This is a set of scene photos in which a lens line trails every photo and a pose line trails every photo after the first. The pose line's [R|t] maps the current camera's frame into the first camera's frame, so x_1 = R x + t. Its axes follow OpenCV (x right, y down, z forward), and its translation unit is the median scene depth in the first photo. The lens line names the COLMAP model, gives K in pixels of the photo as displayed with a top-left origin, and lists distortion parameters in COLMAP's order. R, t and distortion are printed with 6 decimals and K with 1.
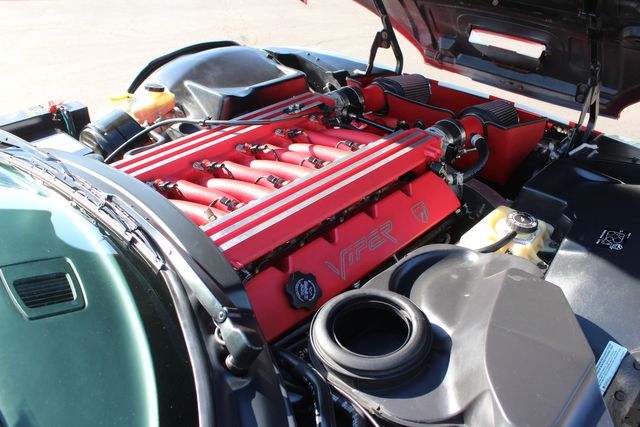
lens RADIAL K [[629.5, 0, 319.5], [0, 629.5, 229.0], [0, 0, 1]] dist [-0.158178, 0.175470]
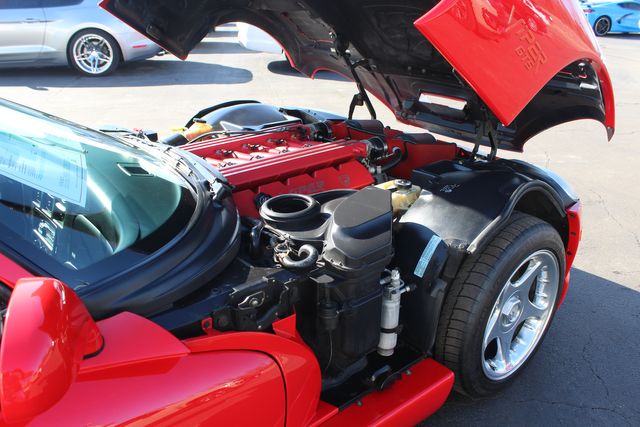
lens RADIAL K [[629.5, 0, 319.5], [0, 629.5, 229.0], [0, 0, 1]] dist [-0.158178, 0.175470]
pose [[0.995690, 0.021233, -0.090285, 0.157588], [-0.035116, 0.987275, -0.155094, 0.235103], [0.085843, 0.157596, 0.983765, -0.421380]]
